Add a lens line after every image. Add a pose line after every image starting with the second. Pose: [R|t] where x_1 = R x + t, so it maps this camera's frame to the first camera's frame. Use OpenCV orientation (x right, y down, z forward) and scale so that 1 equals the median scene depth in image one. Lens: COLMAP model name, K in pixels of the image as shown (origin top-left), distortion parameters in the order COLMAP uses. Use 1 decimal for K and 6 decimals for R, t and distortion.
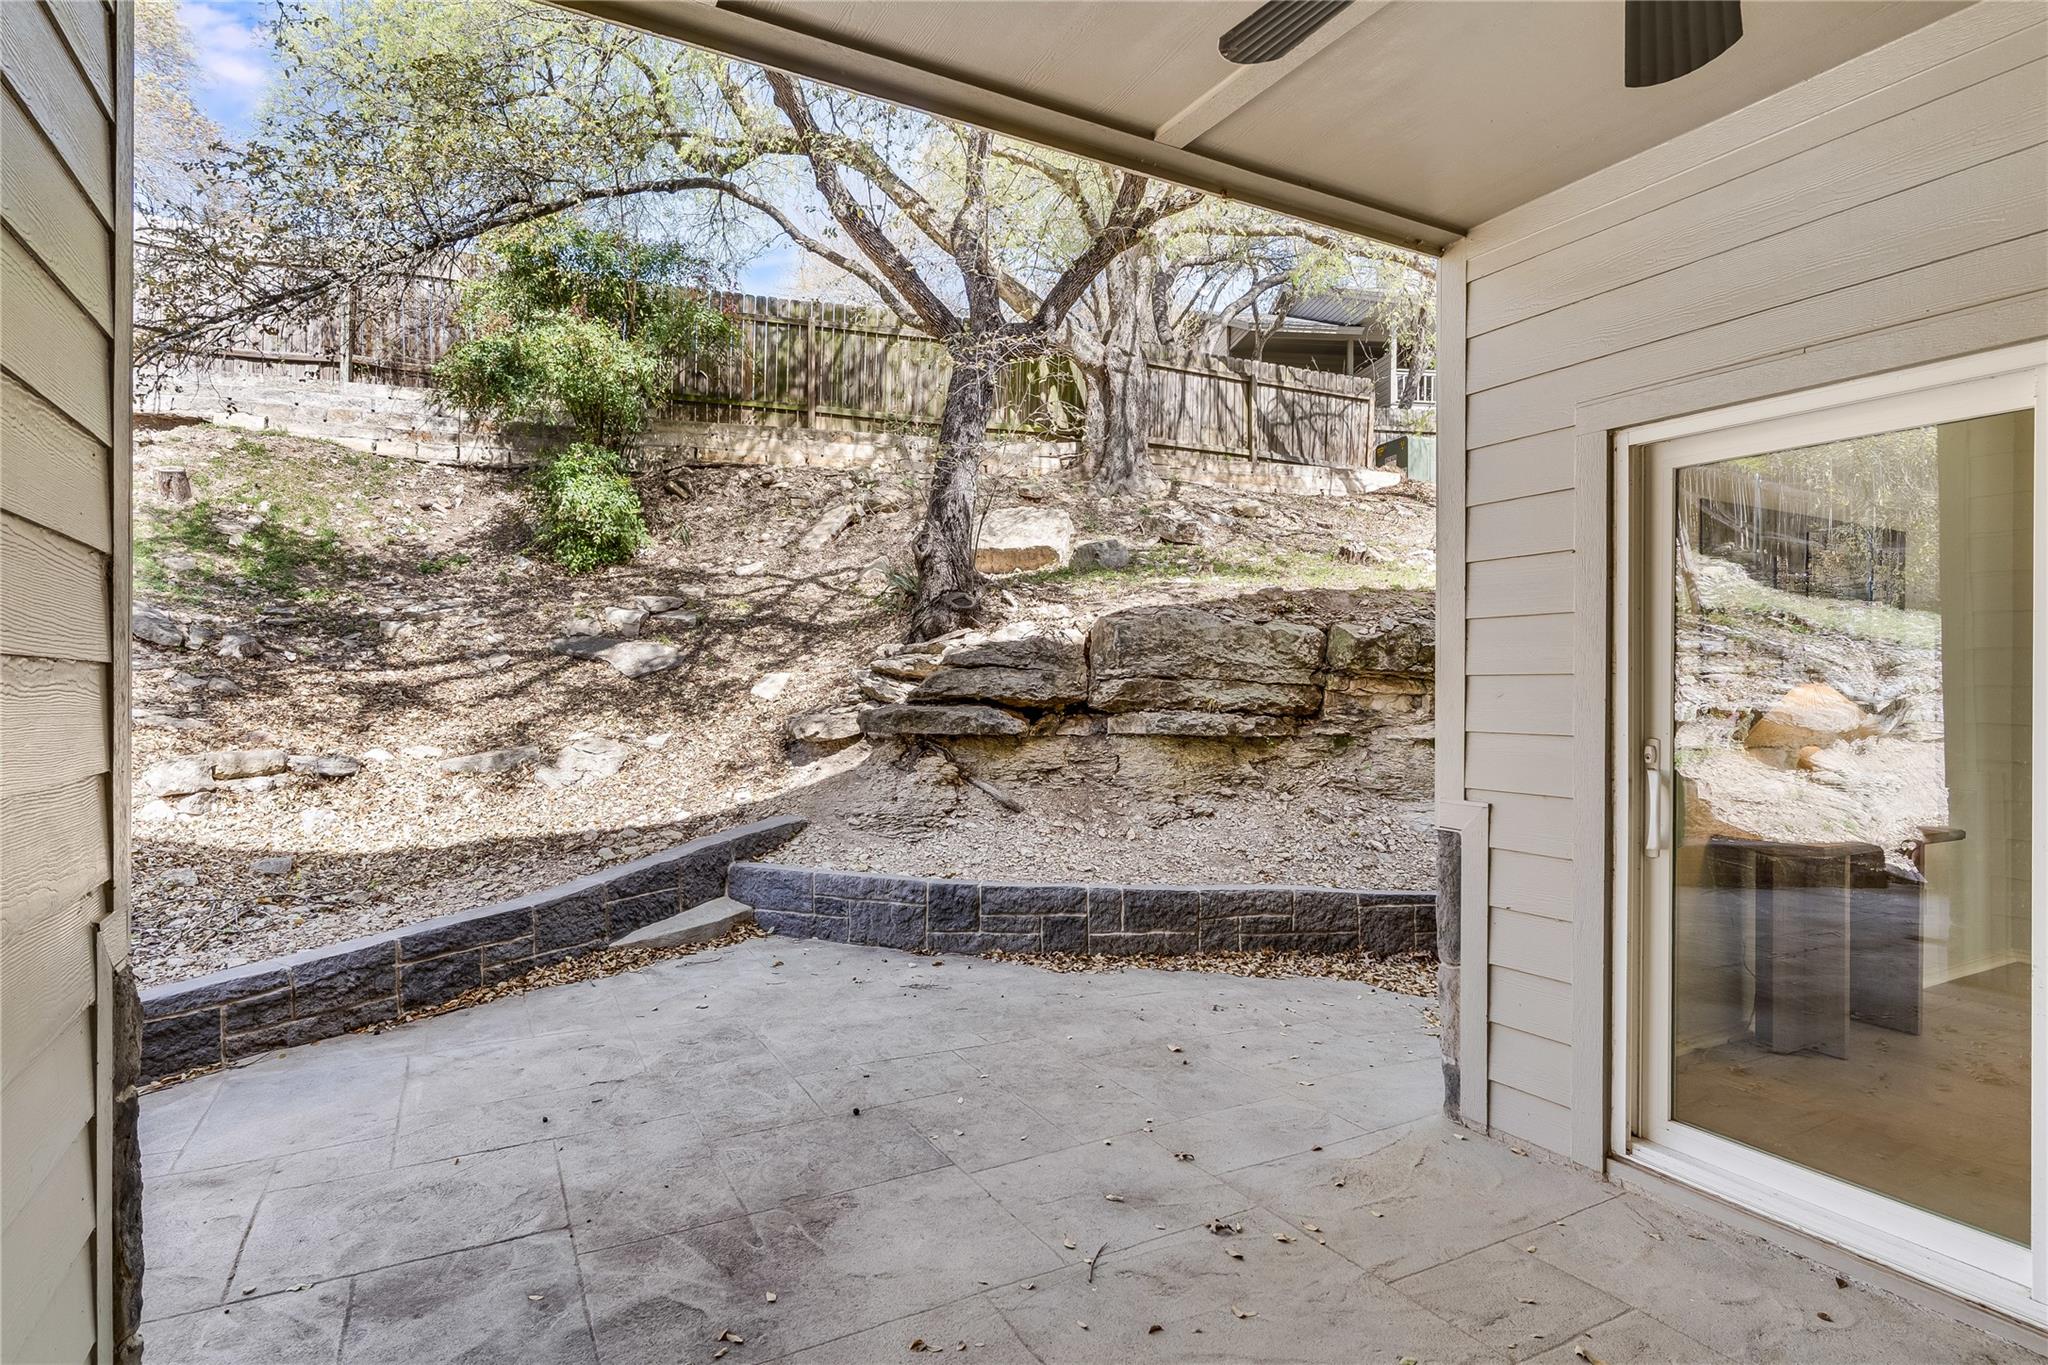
lens RADIAL K [[1059.4, 0, 1016.6], [0, 1059.4, 690.3], [0, 0, 1]] dist [0.006360, 0.000132]
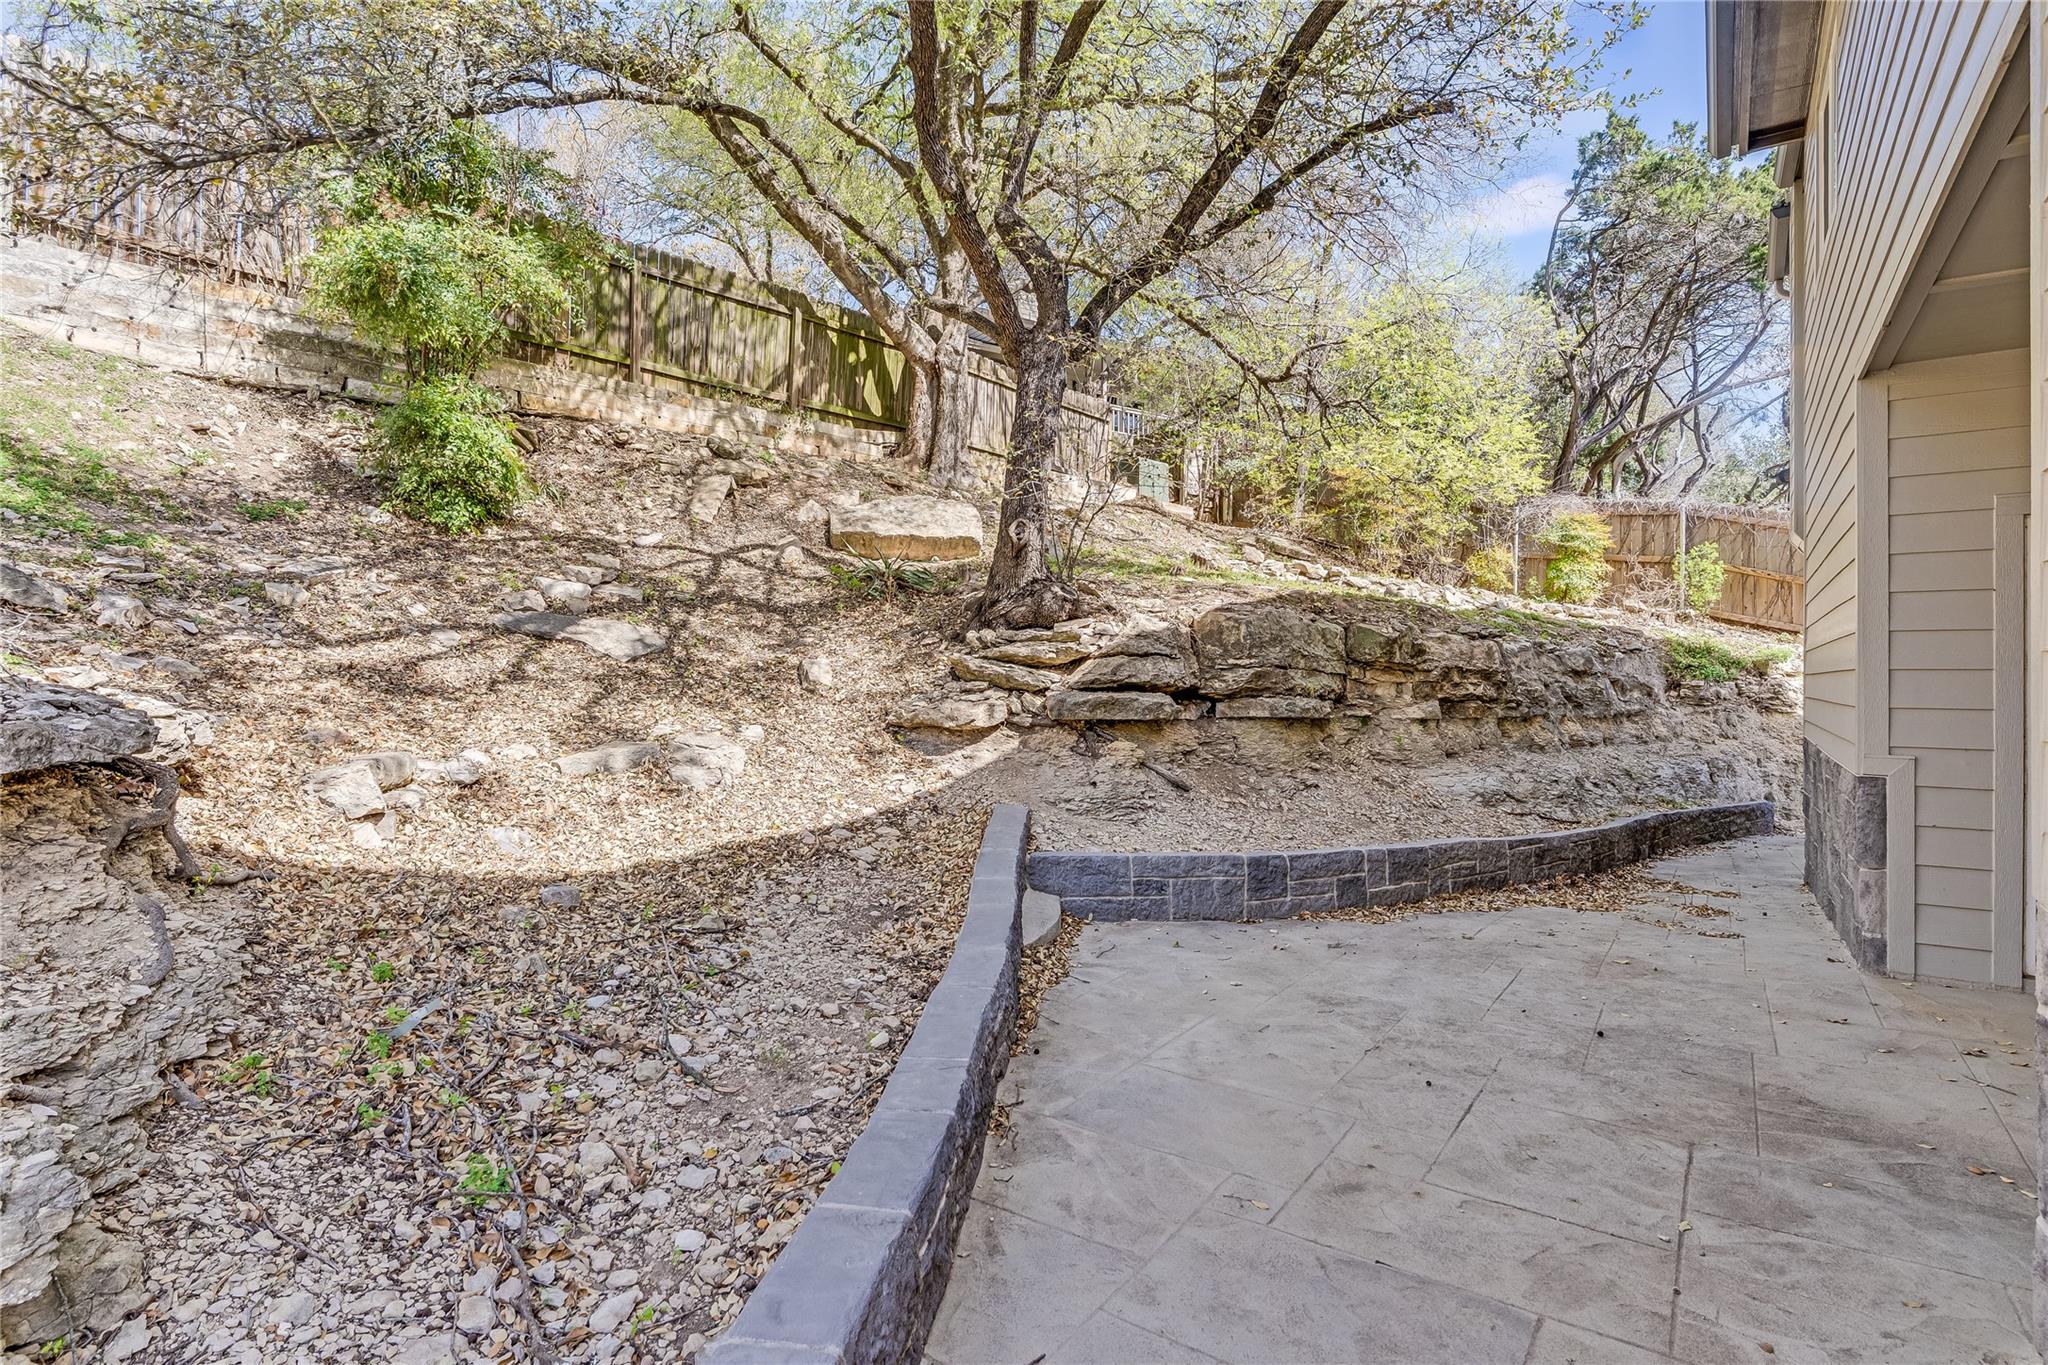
lens RADIAL K [[1059.4, 0, 985.4], [0, 1059.4, 679.5], [0, 0, 1]] dist [0.006360, 0.000132]
pose [[0.888392, 0.003071, 0.459075, -0.784241], [-0.003110, 0.999995, -0.000671, 0.003603], [-0.459075, -0.000831, 0.888397, 0.158996]]
